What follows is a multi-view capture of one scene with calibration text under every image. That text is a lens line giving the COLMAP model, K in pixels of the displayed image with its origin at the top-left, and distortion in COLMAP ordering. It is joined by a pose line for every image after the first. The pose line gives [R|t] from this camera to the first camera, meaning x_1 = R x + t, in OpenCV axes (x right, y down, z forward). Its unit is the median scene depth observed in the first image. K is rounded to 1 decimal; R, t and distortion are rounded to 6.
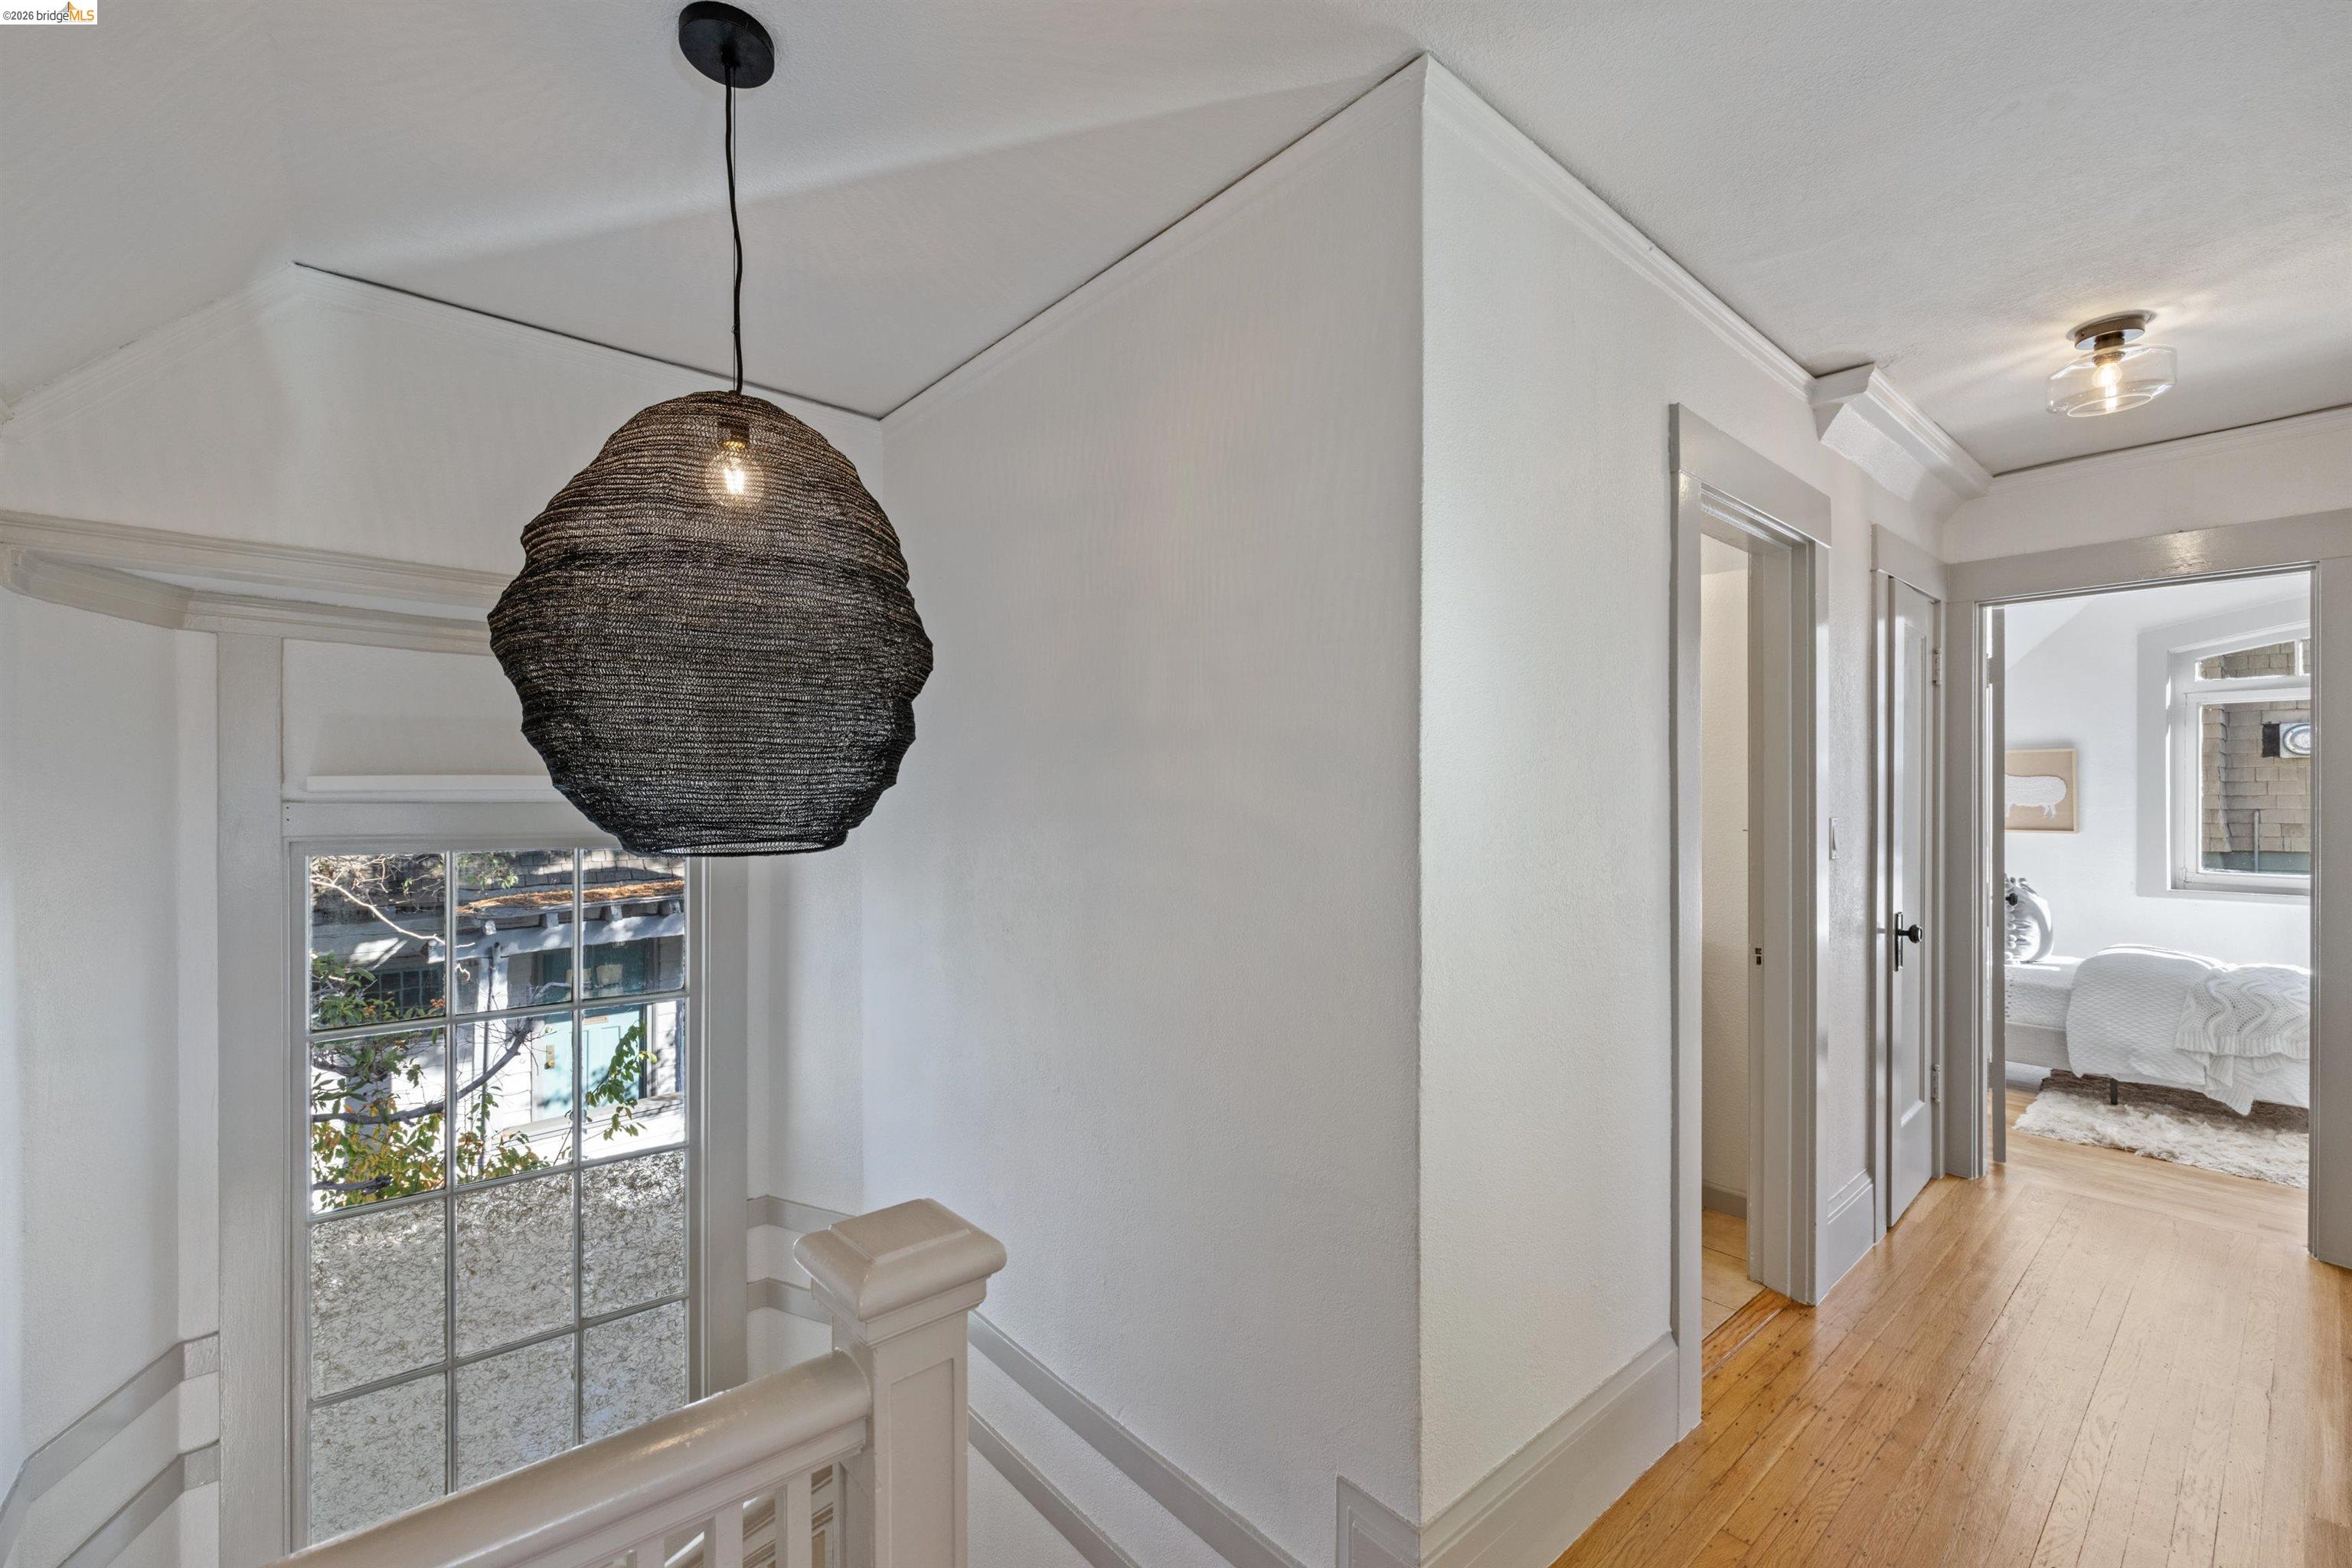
lens RADIAL K [[989.9, 0, 1166.0], [0, 989.9, 790.4], [0, 0, 1]] dist [0.002613, 0.000317]
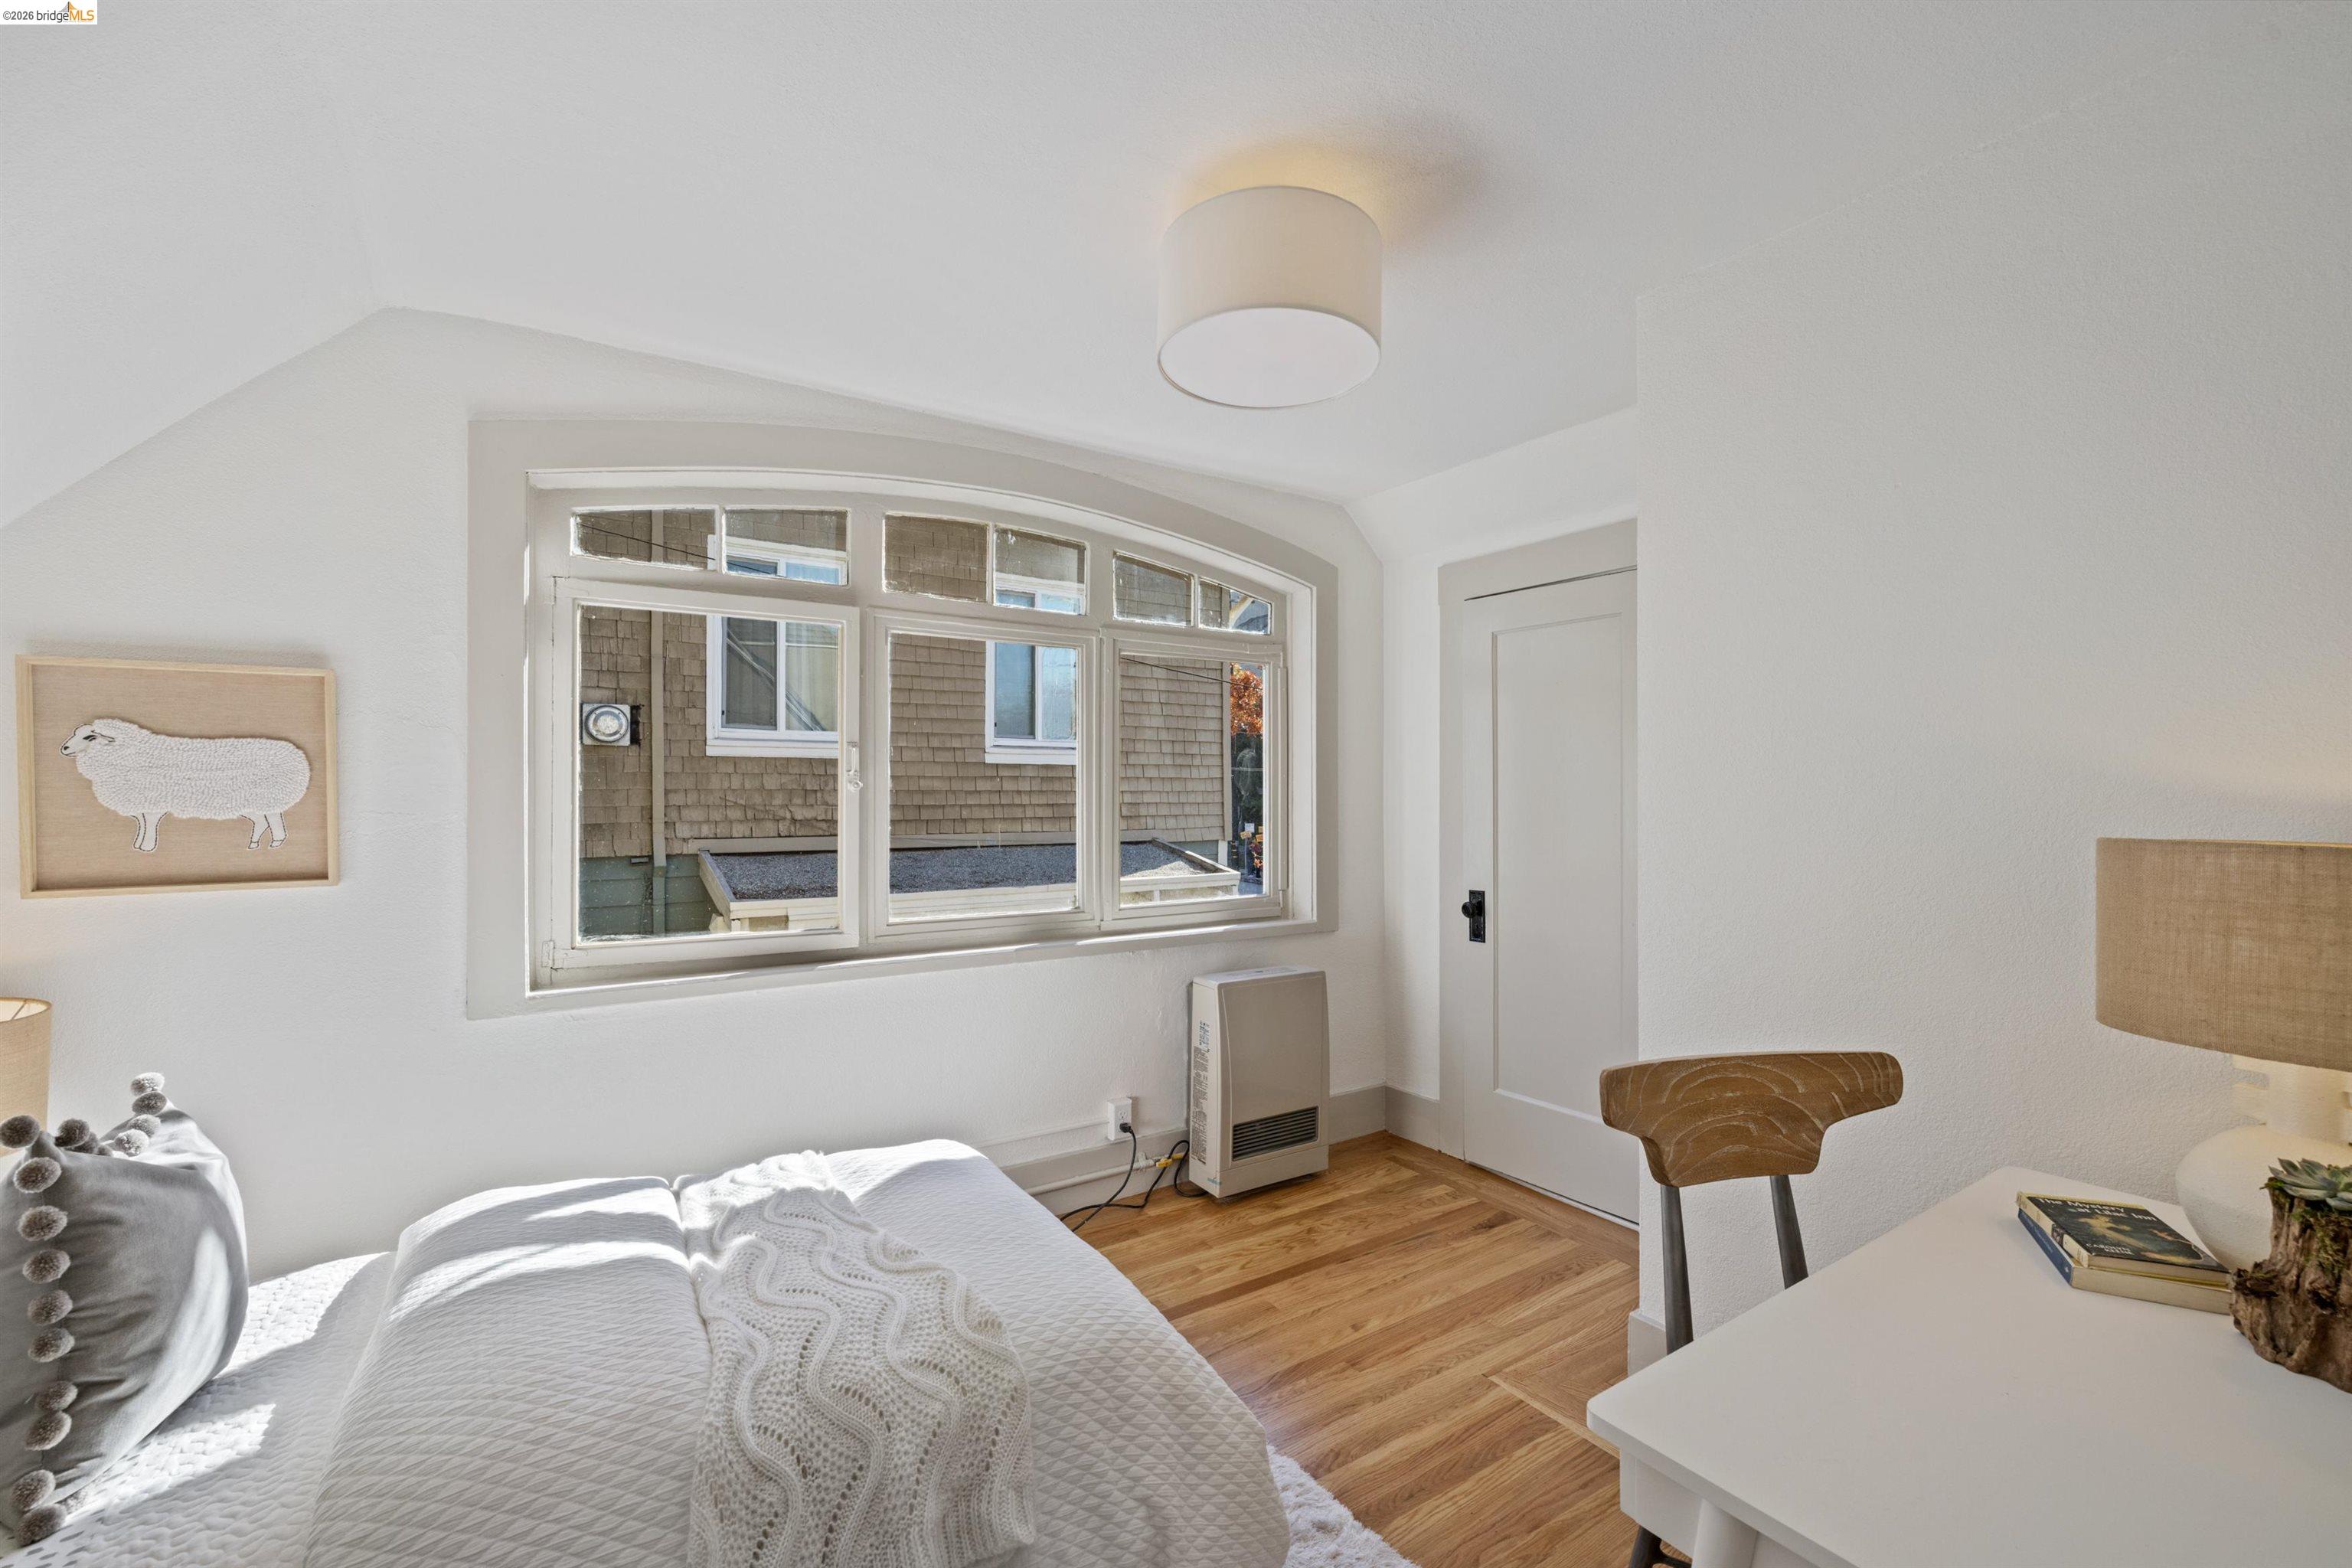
lens RADIAL K [[989.9, 0, 1168.0], [0, 989.9, 785.8], [0, 0, 1]] dist [0.002613, 0.000317]
pose [[0.136266, 0.005846, 0.990655, 0.595319], [-0.002939, 0.999981, -0.005497, 0.004987], [-0.990668, -0.002163, 0.136281, 0.642813]]
